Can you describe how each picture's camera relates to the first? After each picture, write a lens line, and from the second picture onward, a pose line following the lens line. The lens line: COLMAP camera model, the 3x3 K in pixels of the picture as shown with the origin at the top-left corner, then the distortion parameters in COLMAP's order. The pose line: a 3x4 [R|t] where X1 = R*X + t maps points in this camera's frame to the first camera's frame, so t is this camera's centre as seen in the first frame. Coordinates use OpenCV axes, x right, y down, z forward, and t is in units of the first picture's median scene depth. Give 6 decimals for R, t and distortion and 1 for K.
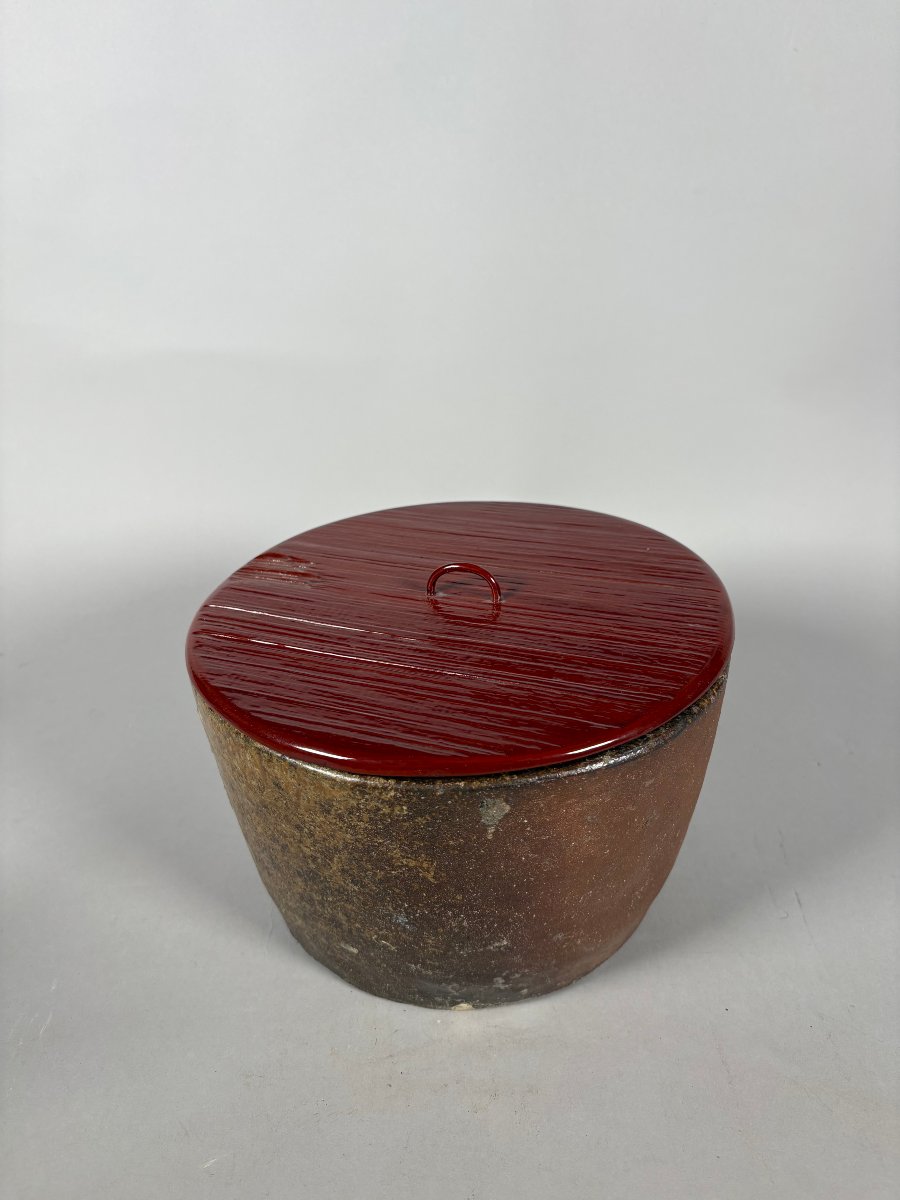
lens RADIAL K [[945.2, 0, 454.7], [0, 945.2, 565.5], [0, 0, 1]] dist [0.001481, -0.010120]
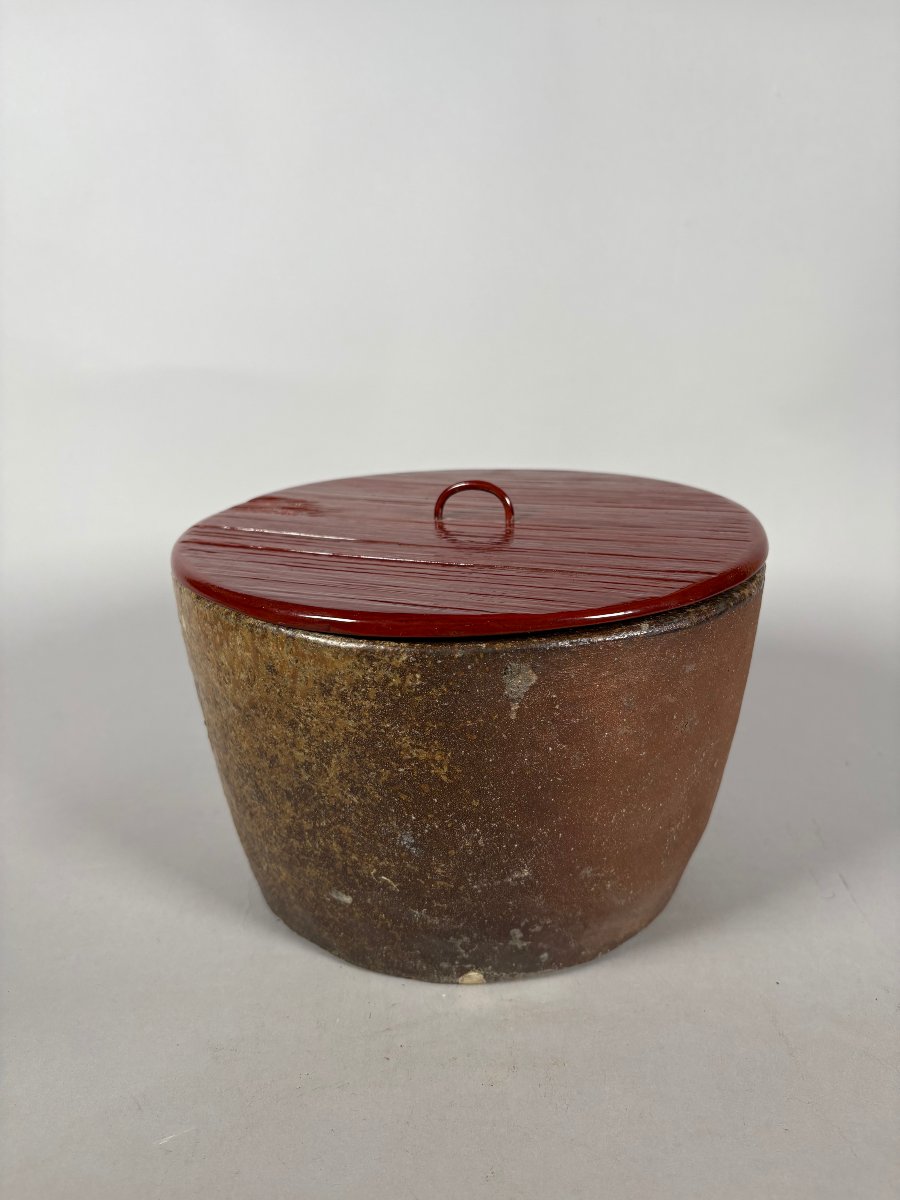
lens RADIAL K [[945.2, 0, 454.7], [0, 945.2, 565.5], [0, 0, 1]] dist [0.001481, -0.010120]
pose [[0.999545, 0.013655, 0.026896, -0.038716], [-0.008815, 0.984975, -0.172472, 0.271759], [-0.028847, 0.172157, 0.984647, 0.103655]]
